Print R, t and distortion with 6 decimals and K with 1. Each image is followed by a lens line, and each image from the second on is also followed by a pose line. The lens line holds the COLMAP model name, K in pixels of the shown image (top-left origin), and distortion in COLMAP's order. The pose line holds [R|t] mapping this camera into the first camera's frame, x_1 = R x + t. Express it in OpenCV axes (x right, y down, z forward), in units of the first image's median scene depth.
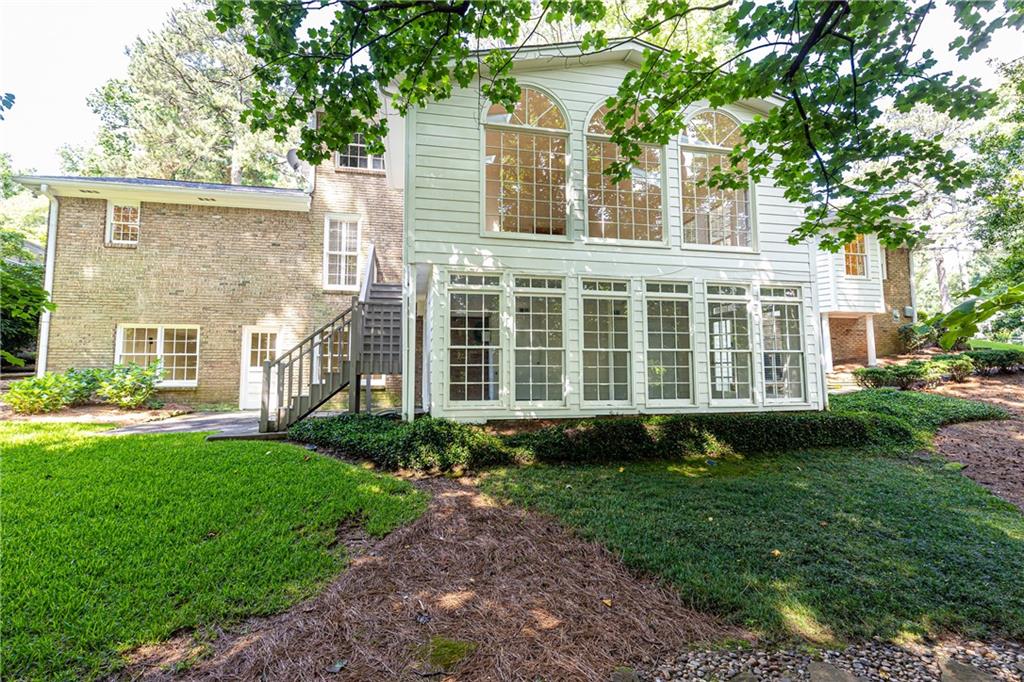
lens RADIAL K [[442.7, 0, 511.7], [0, 442.7, 338.9], [0, 0, 1]] dist [0.001377, 0.000195]
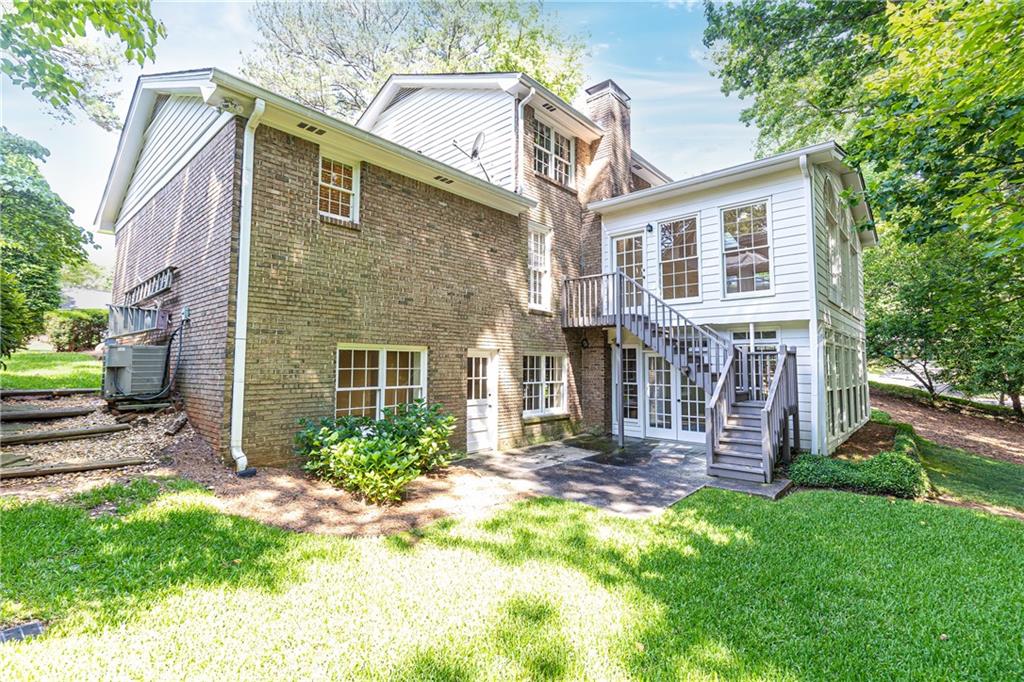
lens RADIAL K [[472.7, 0, 512.8], [0, 472.7, 336.2], [0, 0, 1]] dist [-0.002003, -0.000051]
pose [[0.793968, 0.048437, 0.606027, -1.088704], [-0.067540, 0.997678, 0.008746, -0.067003], [-0.604196, -0.047875, 0.795396, 0.284763]]
